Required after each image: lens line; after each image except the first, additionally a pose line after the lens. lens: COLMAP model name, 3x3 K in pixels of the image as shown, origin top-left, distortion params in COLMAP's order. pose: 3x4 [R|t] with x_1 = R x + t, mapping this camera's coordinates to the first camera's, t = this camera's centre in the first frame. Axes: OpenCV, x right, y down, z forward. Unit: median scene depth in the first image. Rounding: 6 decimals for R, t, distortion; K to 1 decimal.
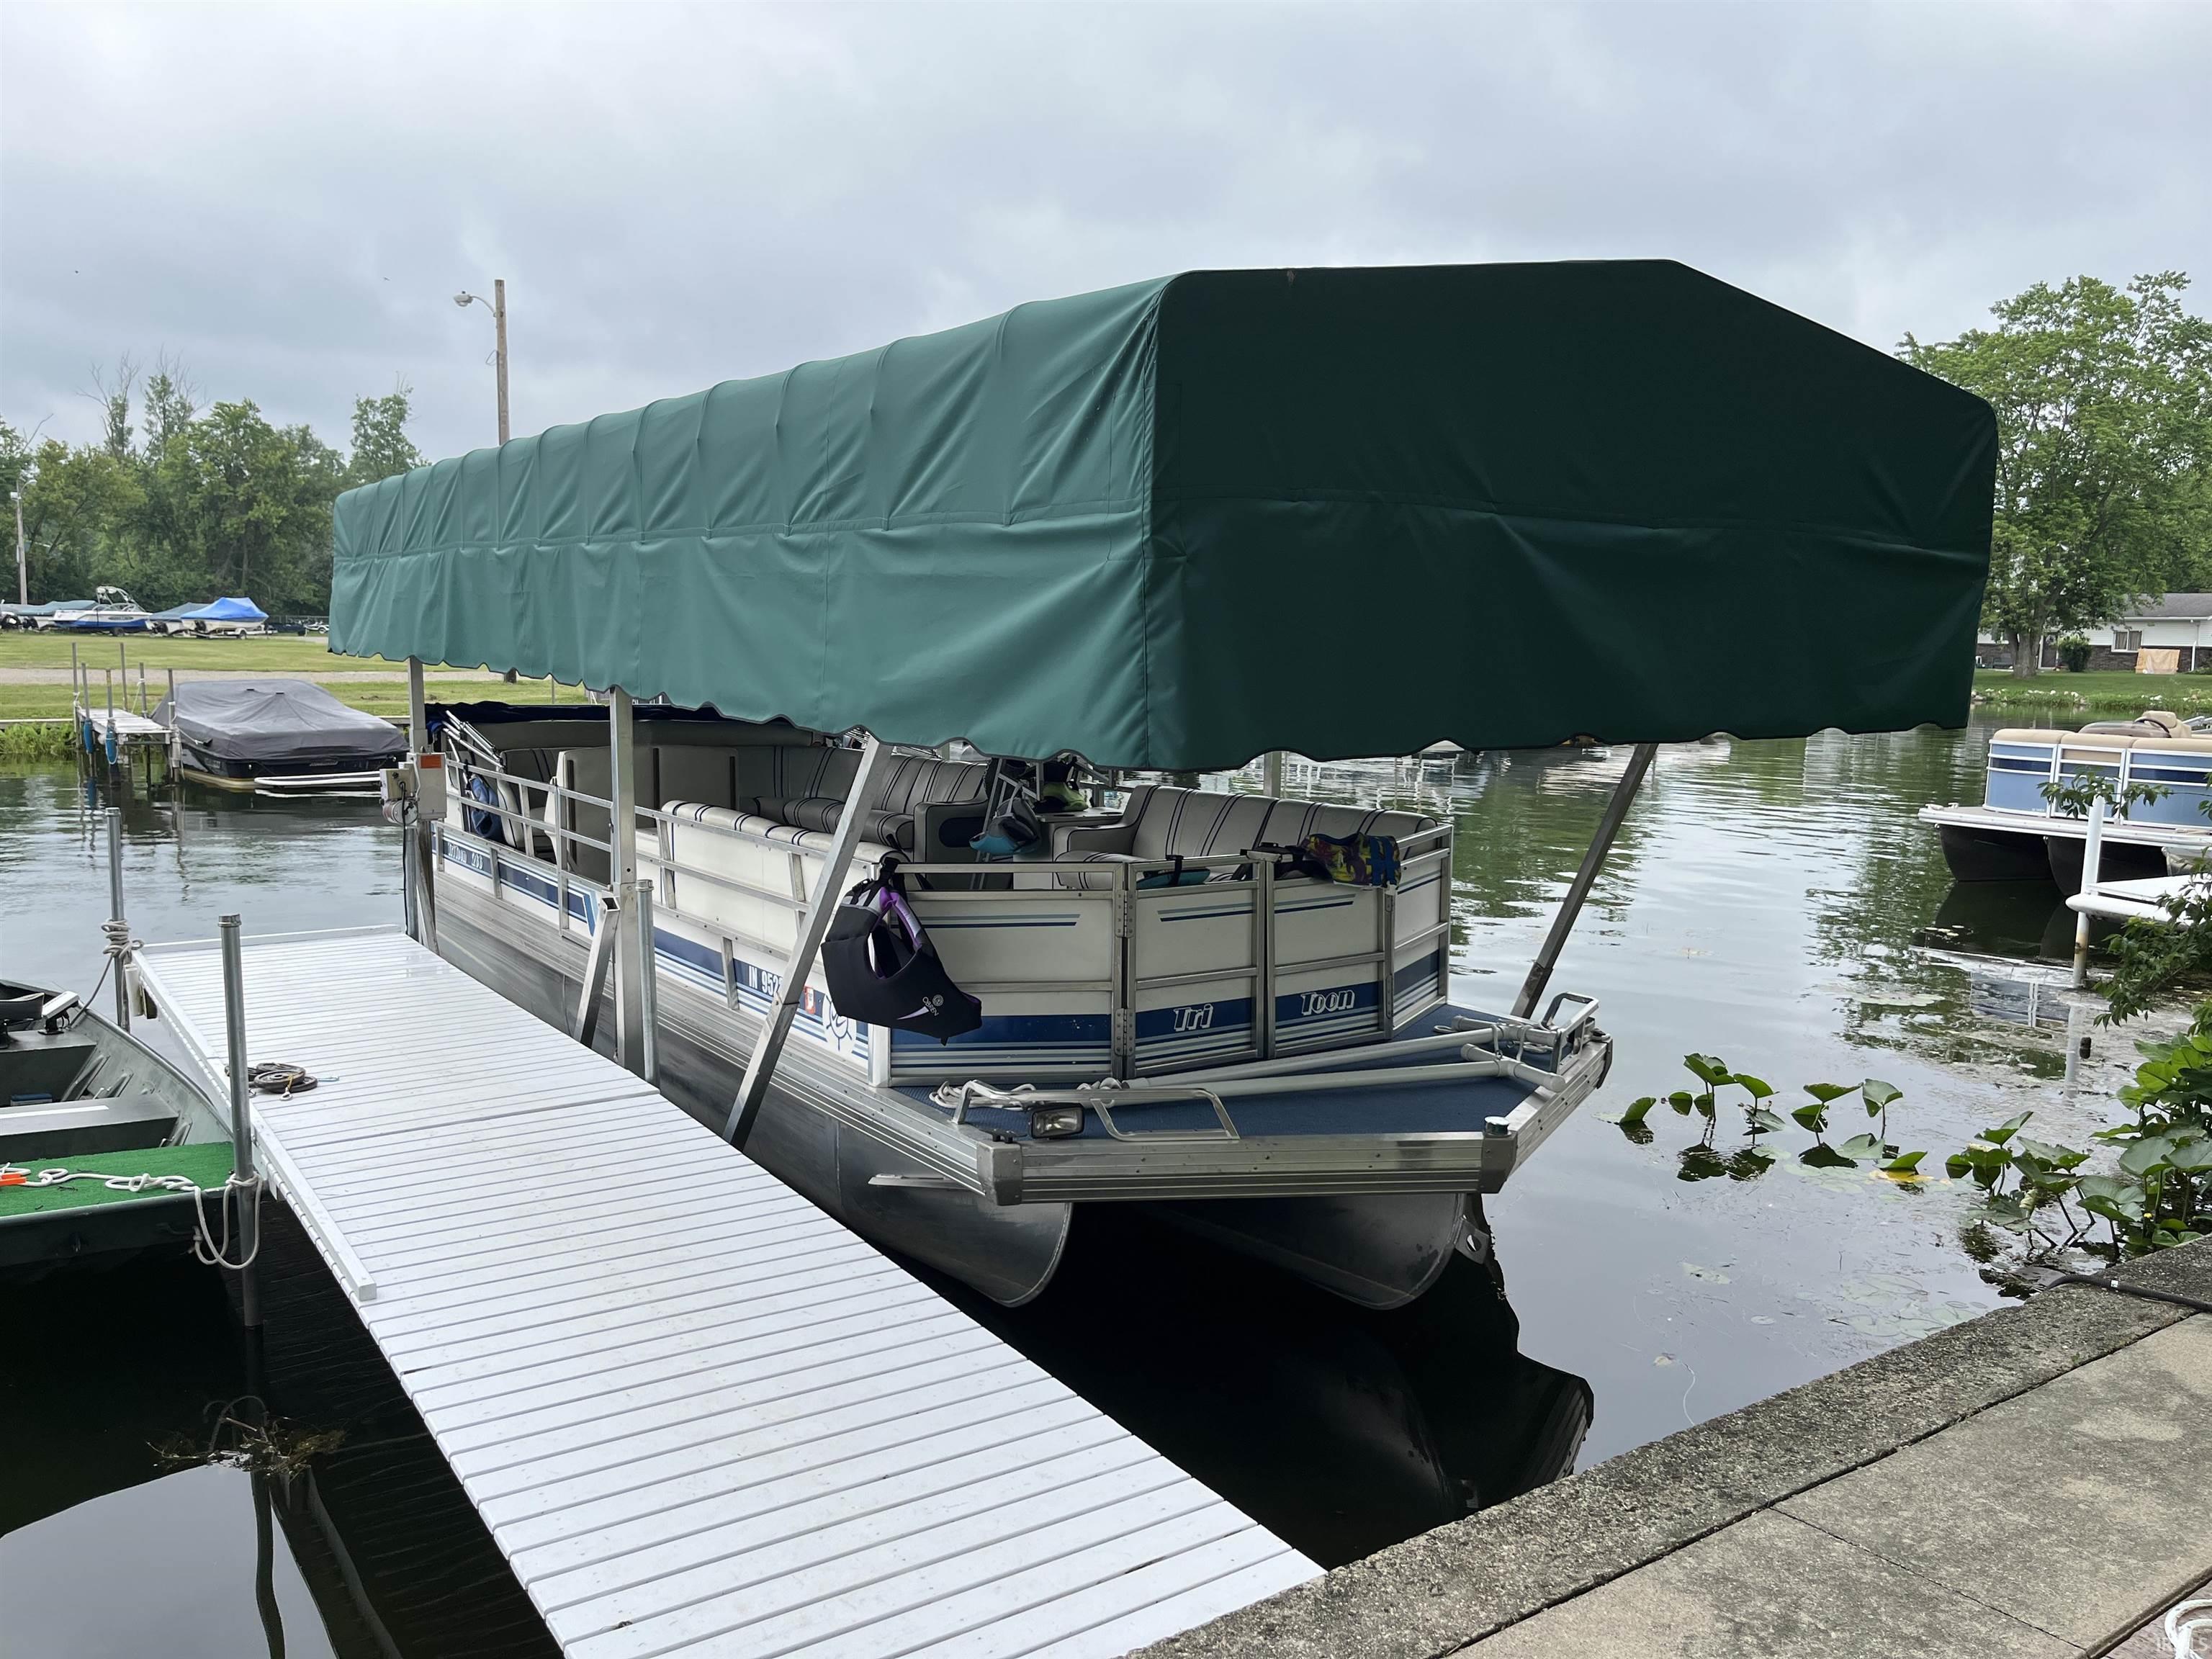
lens RADIAL K [[1681.0, 0, 1106.0], [0, 1681.0, 829.5], [0, 0, 1]] dist [0.050289, -0.072993]
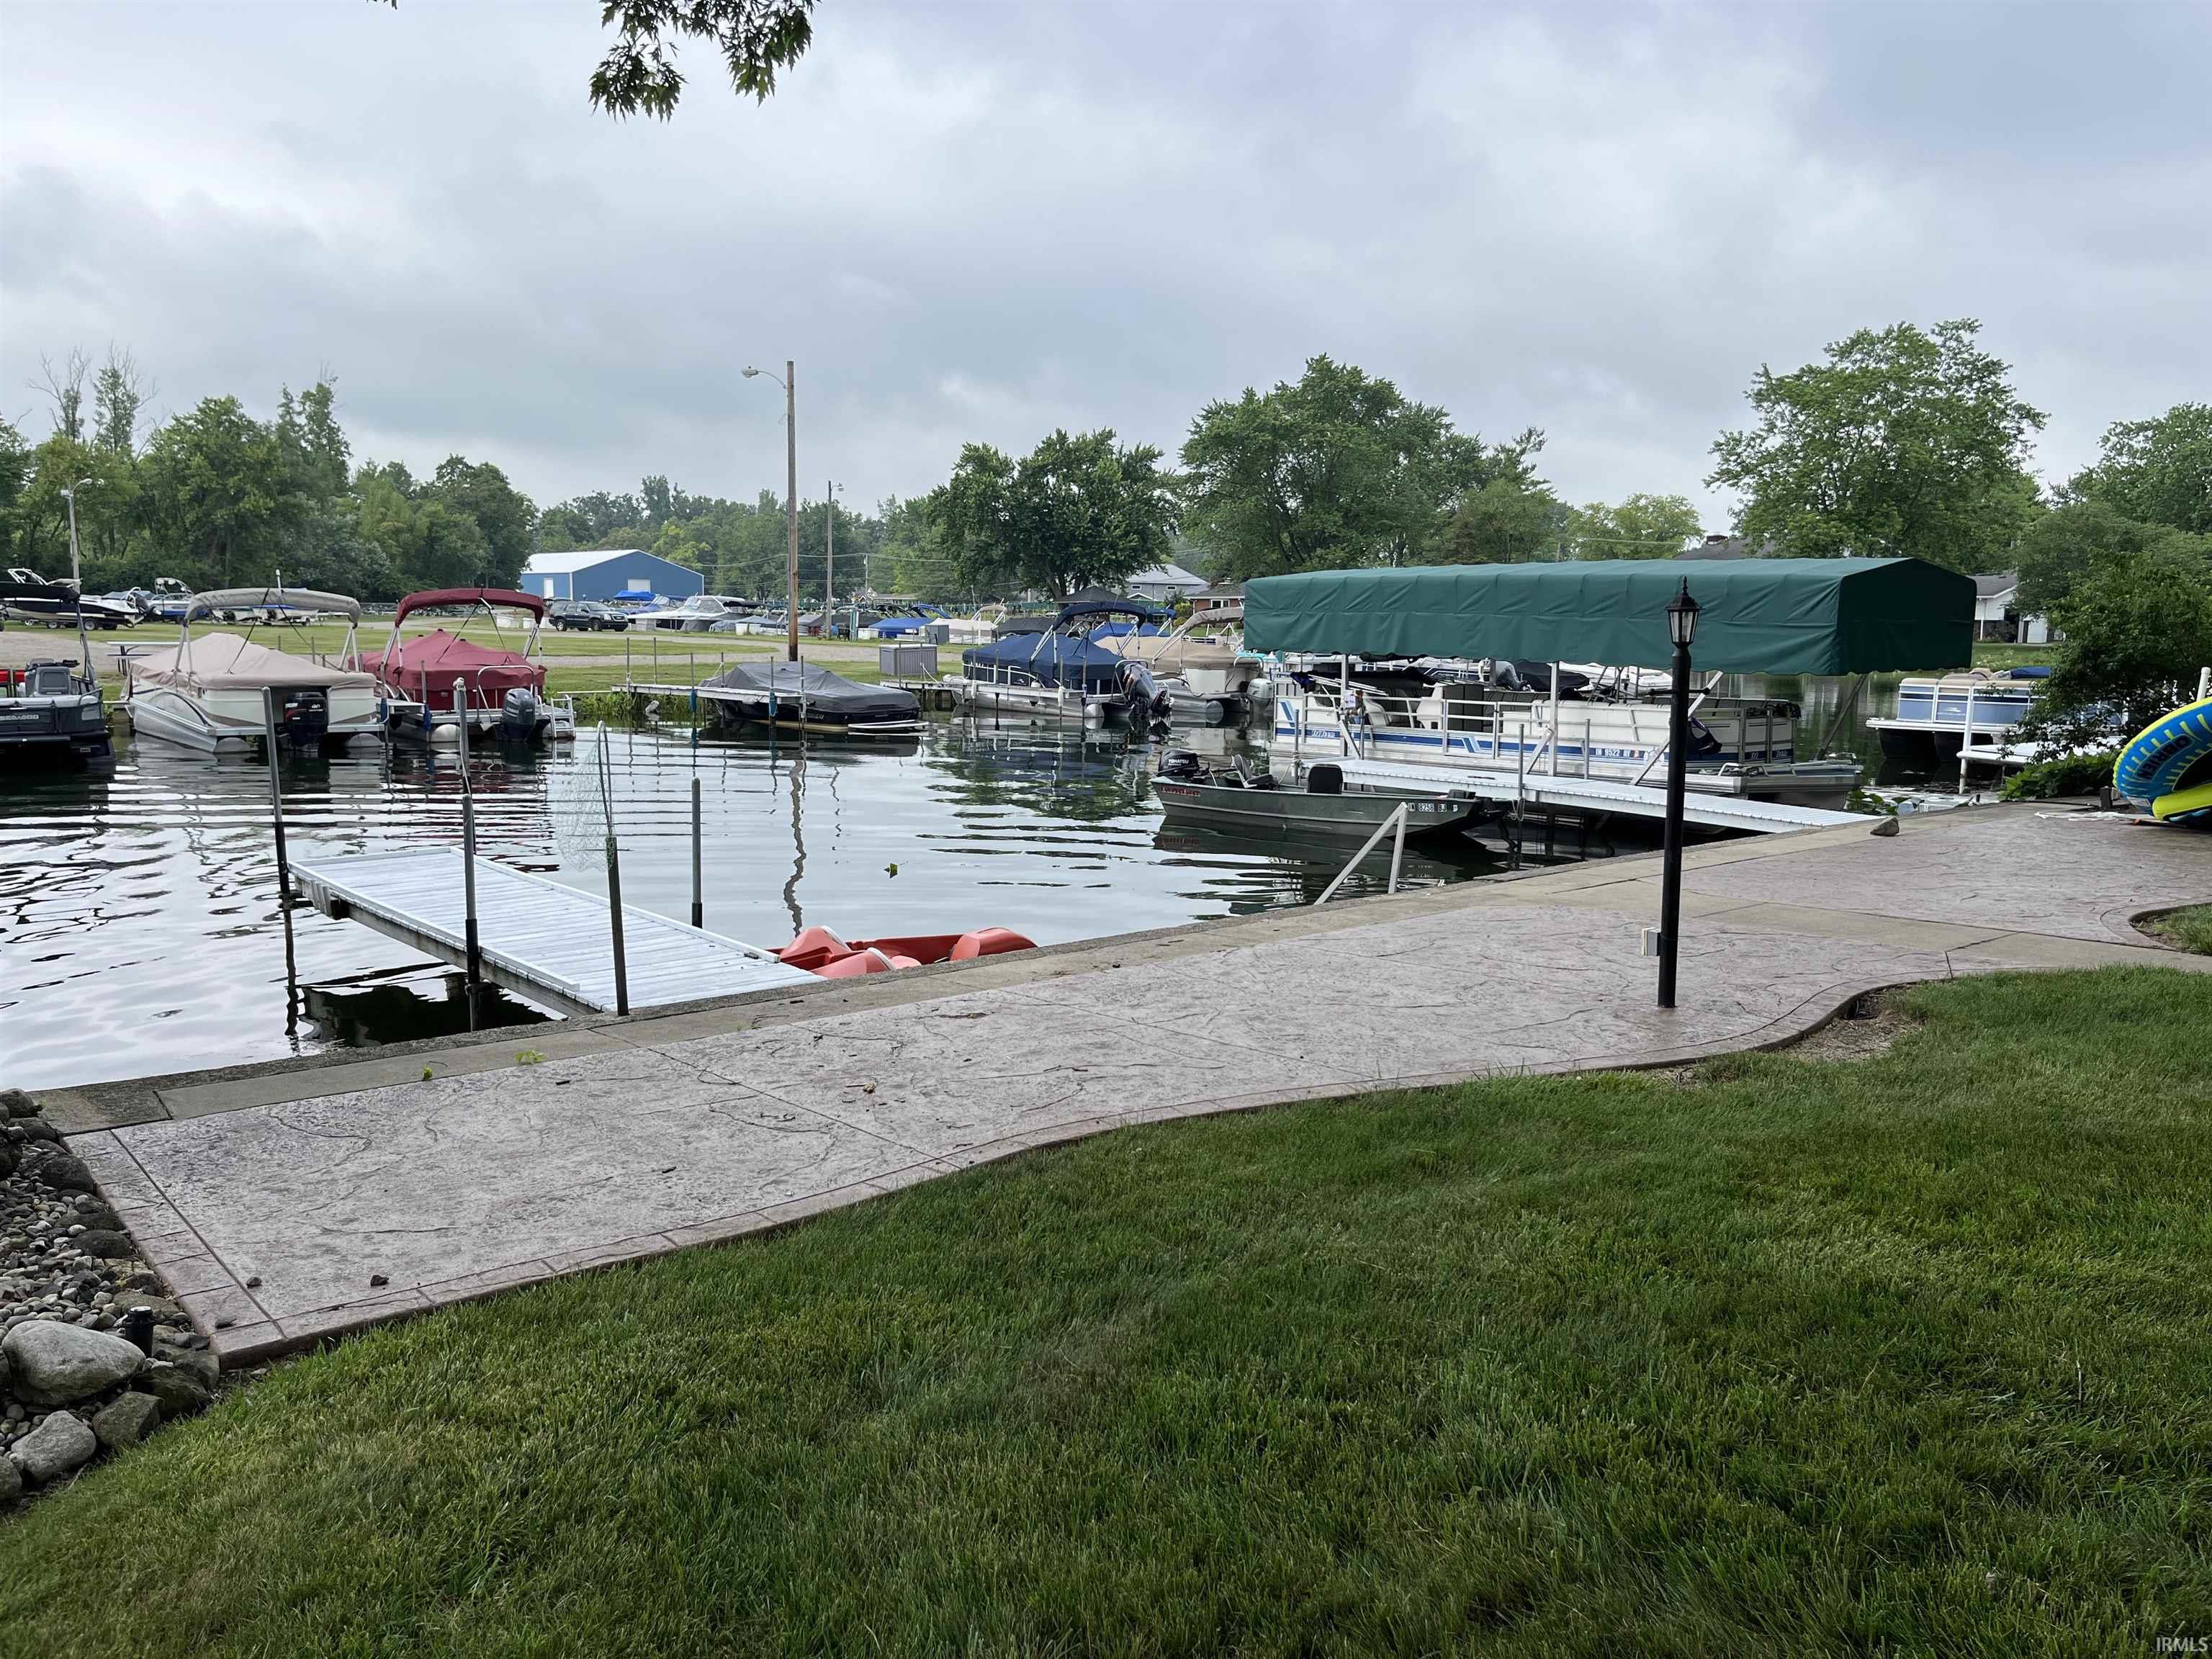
lens RADIAL K [[1666.0, 0, 1106.0], [0, 1666.0, 829.5], [0, 0, 1]] dist [0.080914, -0.126400]
pose [[0.995259, -0.018665, 0.095448, -0.122291], [0.017196, 0.999721, 0.016196, 0.014137], [-0.095724, -0.014478, 0.995303, -0.176628]]
